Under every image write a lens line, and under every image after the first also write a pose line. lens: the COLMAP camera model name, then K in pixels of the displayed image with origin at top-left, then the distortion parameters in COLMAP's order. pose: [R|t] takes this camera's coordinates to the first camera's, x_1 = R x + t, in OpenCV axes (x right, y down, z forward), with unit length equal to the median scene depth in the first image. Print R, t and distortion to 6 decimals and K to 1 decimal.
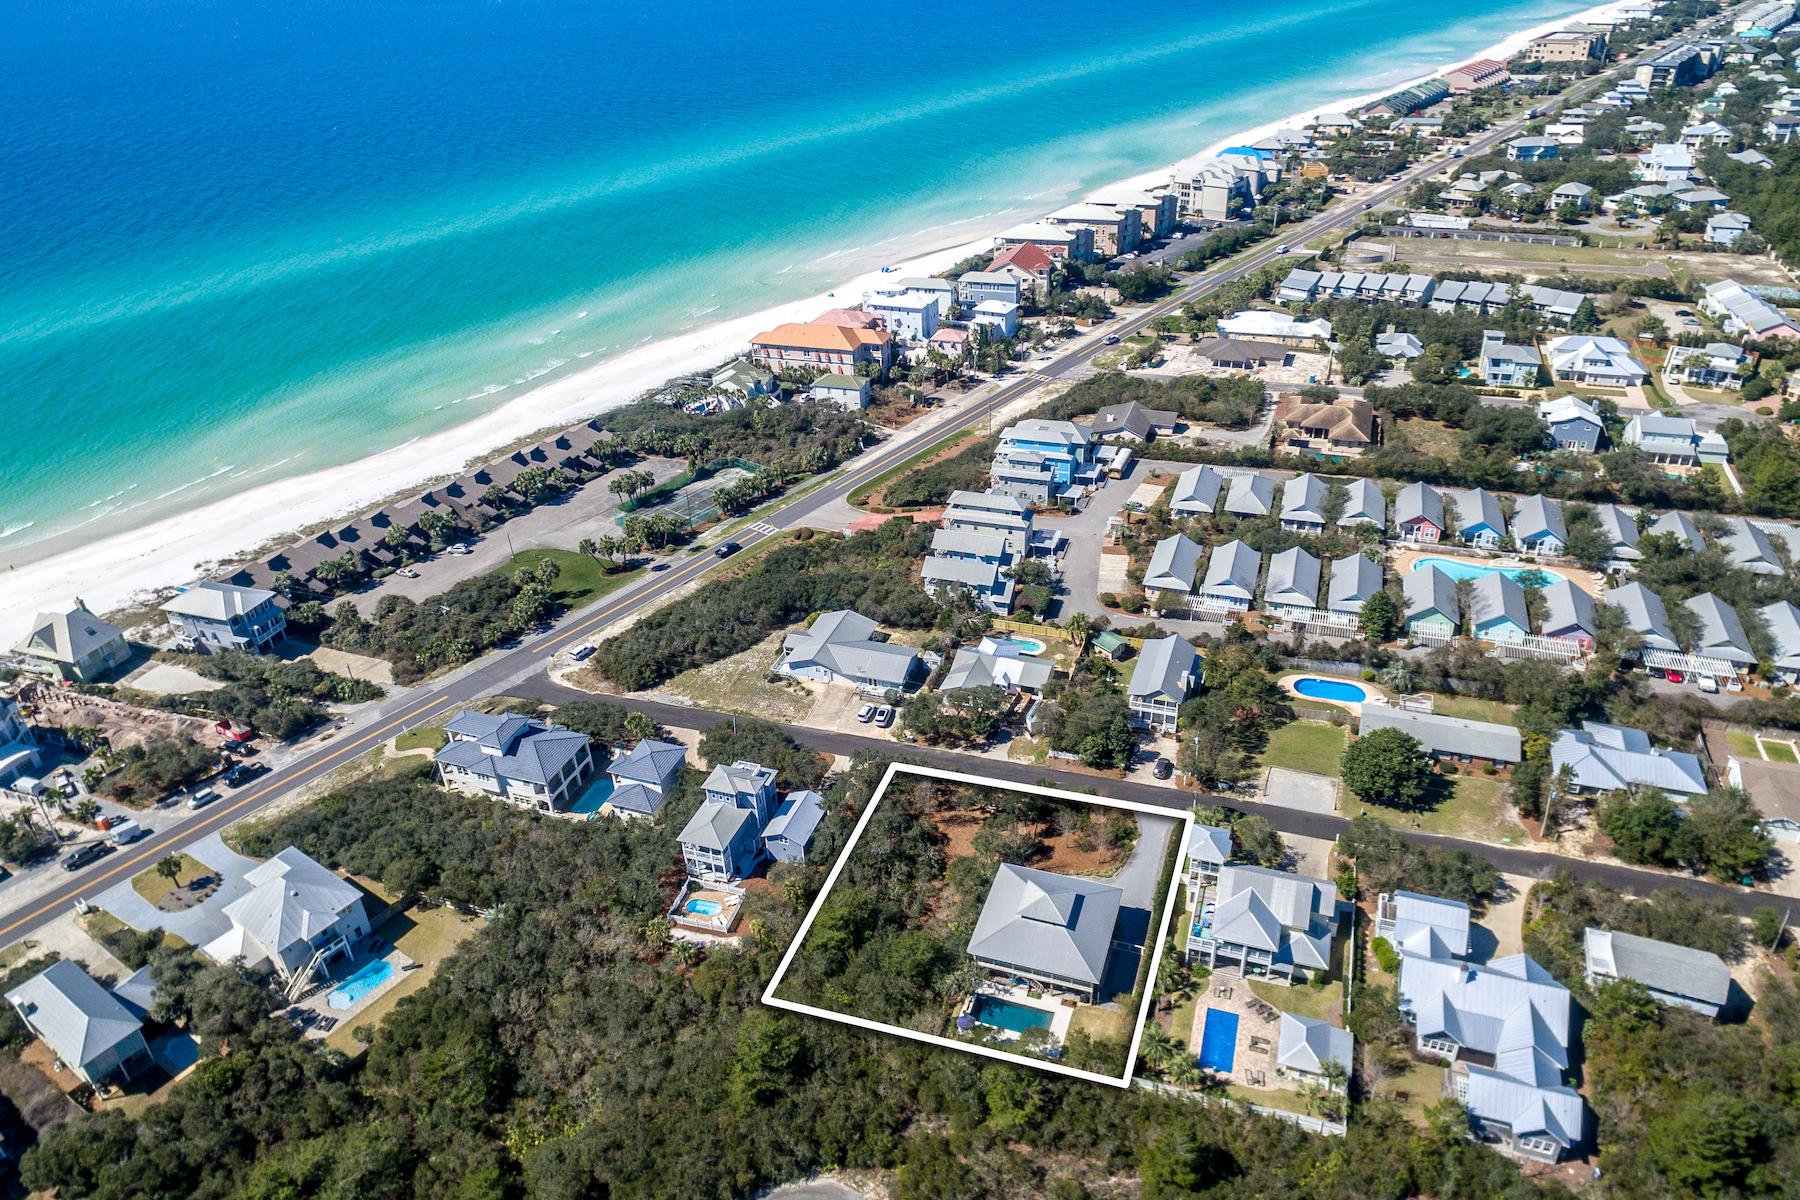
lens RADIAL K [[1223.6, 0, 900.0], [0, 1223.6, 600.0], [0, 0, 1]] dist [0.007535, -0.002359]
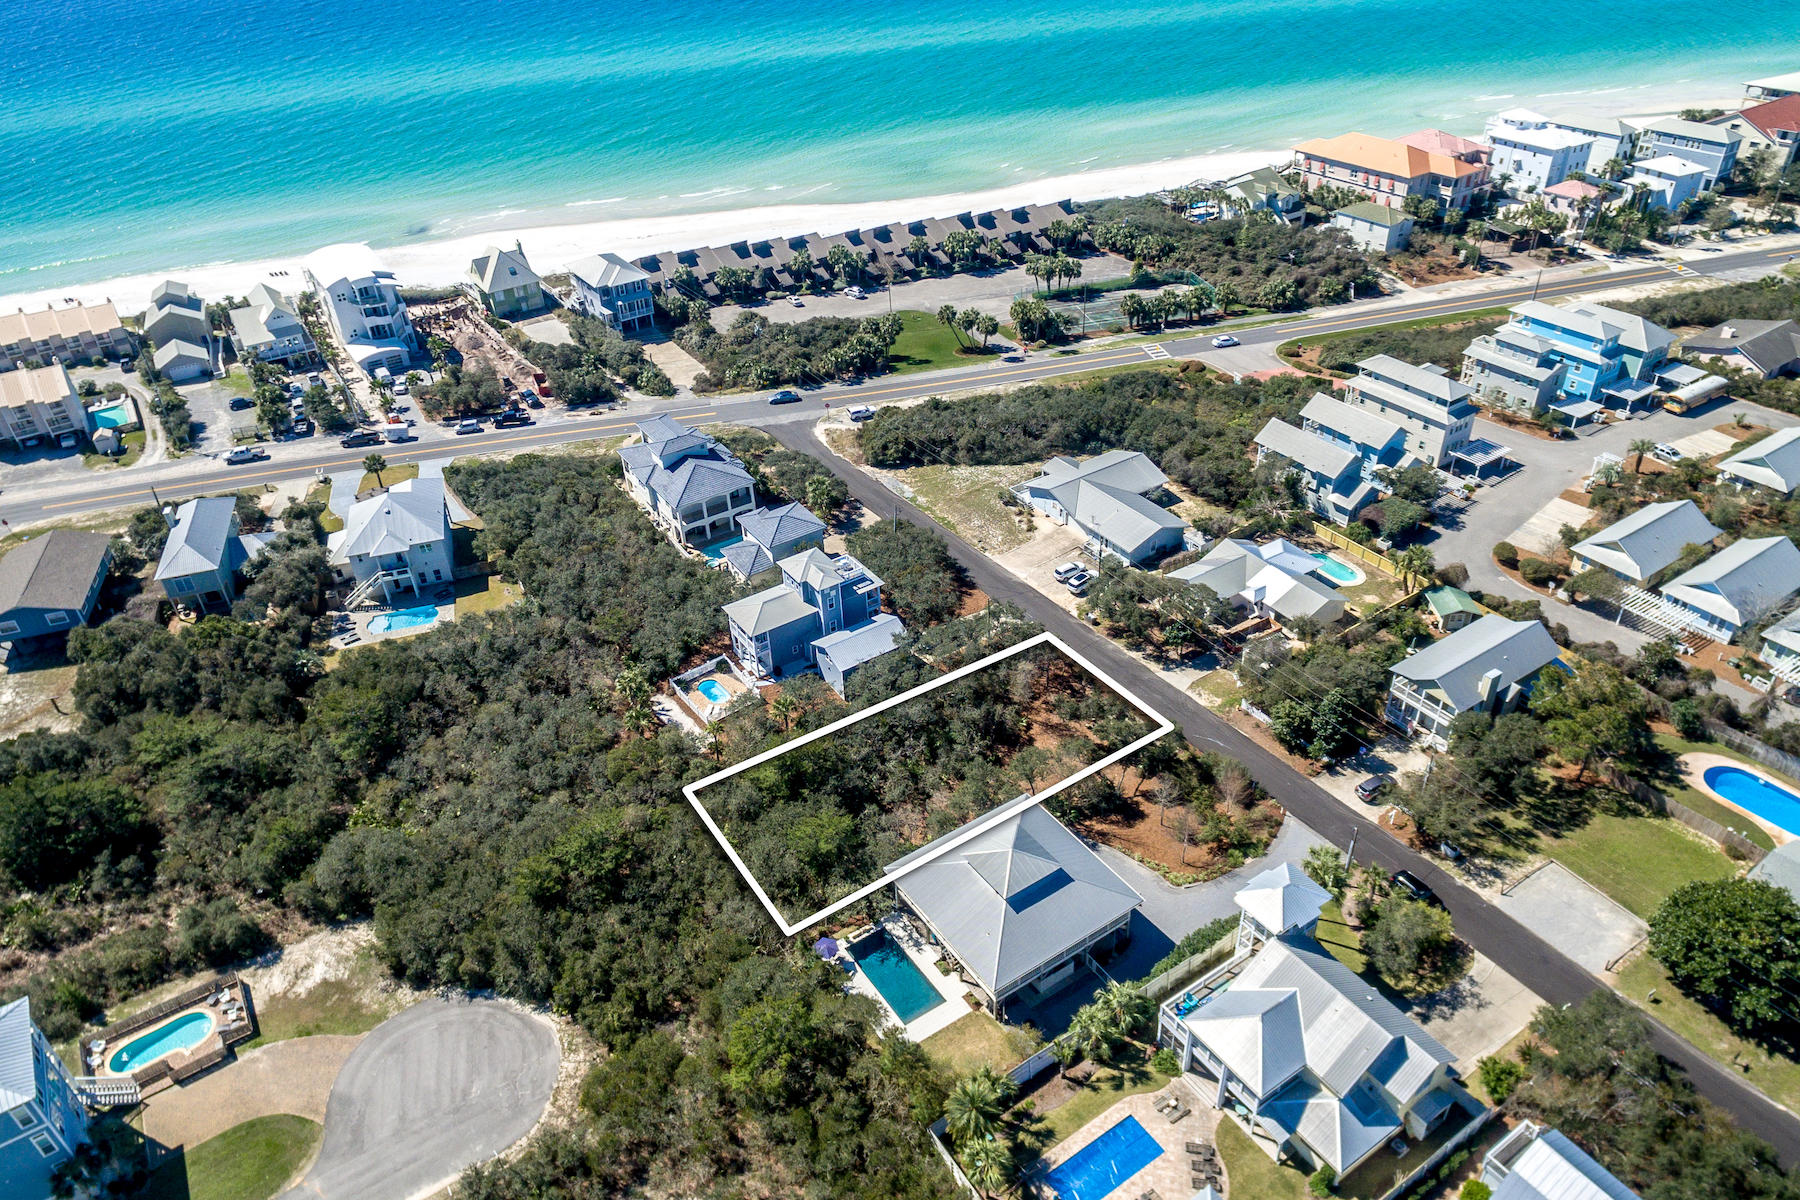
lens RADIAL K [[1223.6, 0, 900.0], [0, 1223.6, 600.0], [0, 0, 1]] dist [0.007535, -0.002359]
pose [[0.795359, 0.347510, -0.496629, 0.233248], [-0.300456, 0.937622, 0.174904, 0.005339], [0.526431, 0.010104, 0.850158, 0.244866]]
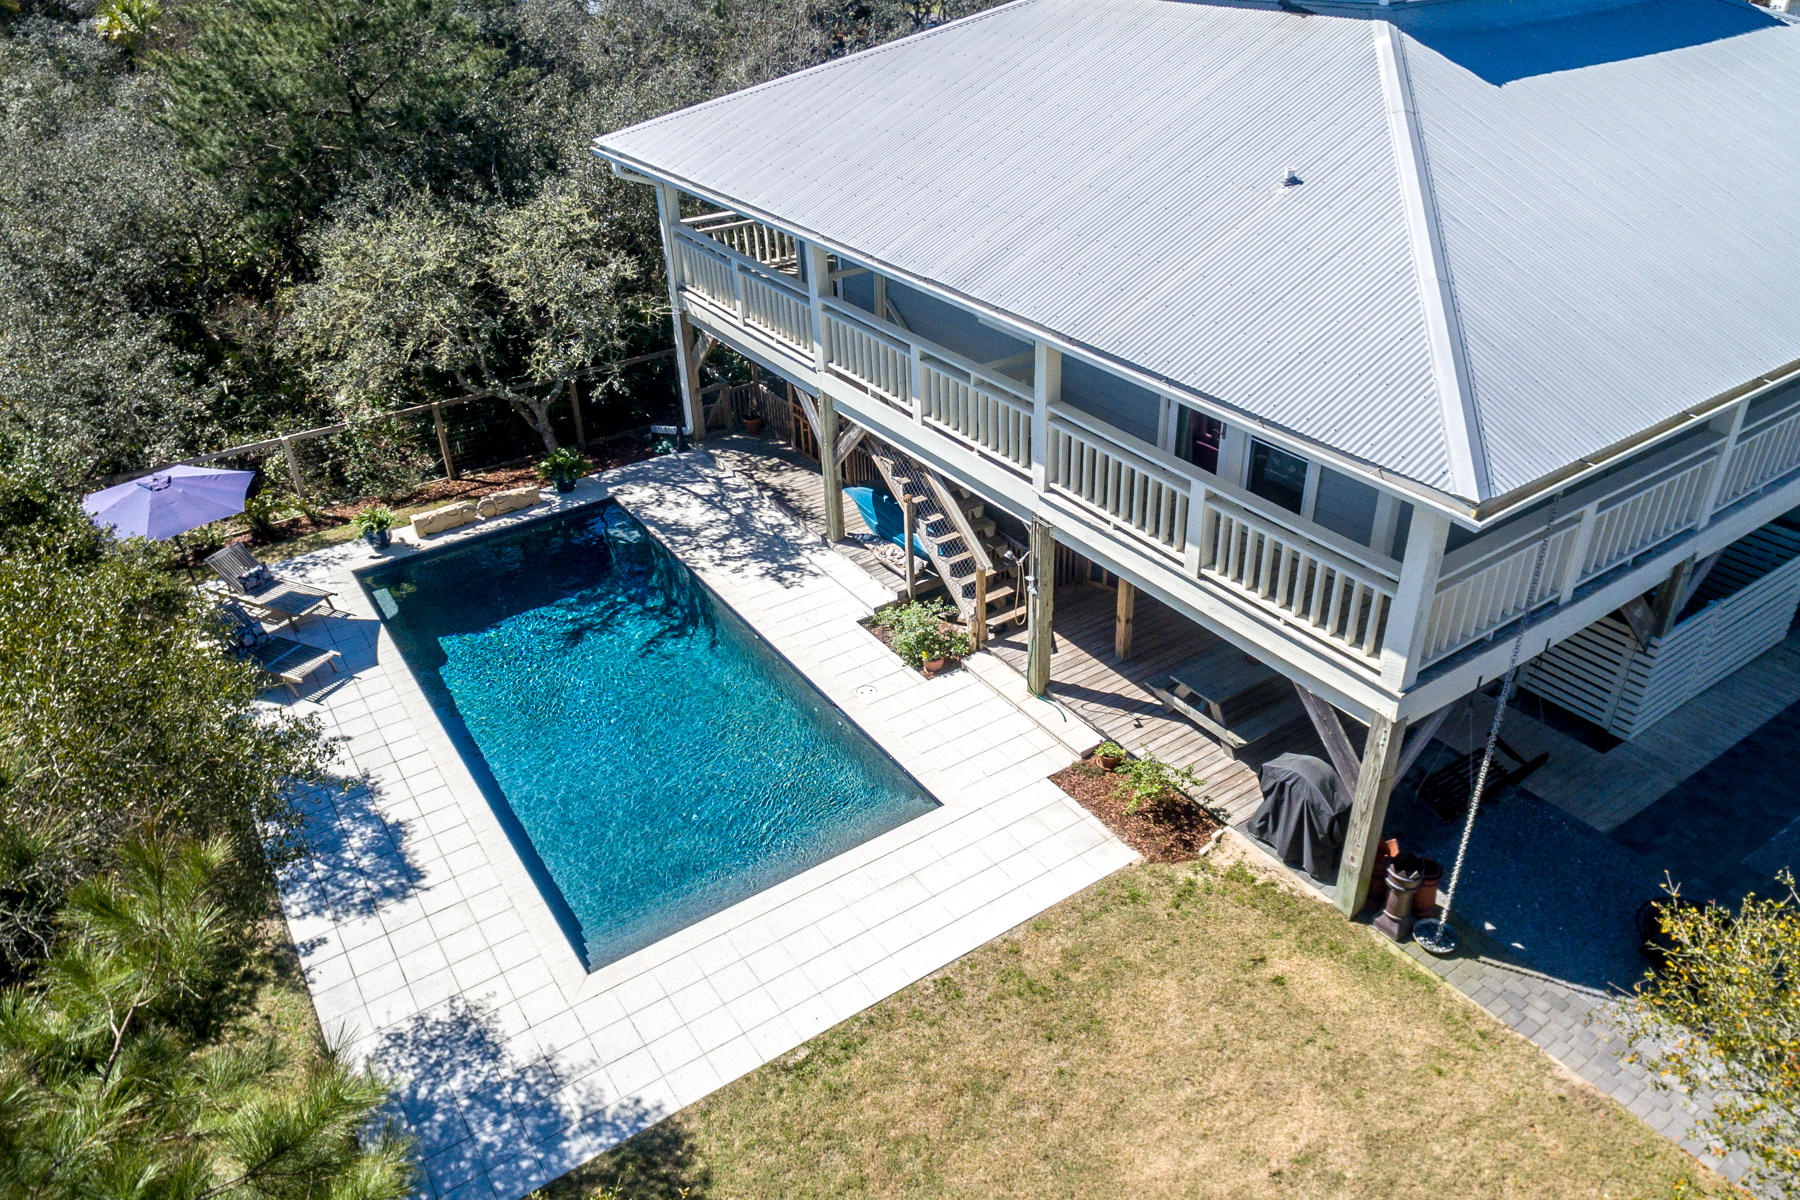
lens RADIAL K [[1223.6, 0, 900.0], [0, 1223.6, 600.0], [0, 0, 1]] dist [0.007535, -0.002359]
pose [[0.794752, 0.309068, -0.522346, 0.105582], [-0.281063, 0.950205, 0.134589, 0.193994], [0.537933, 0.039847, 0.842045, 0.575204]]
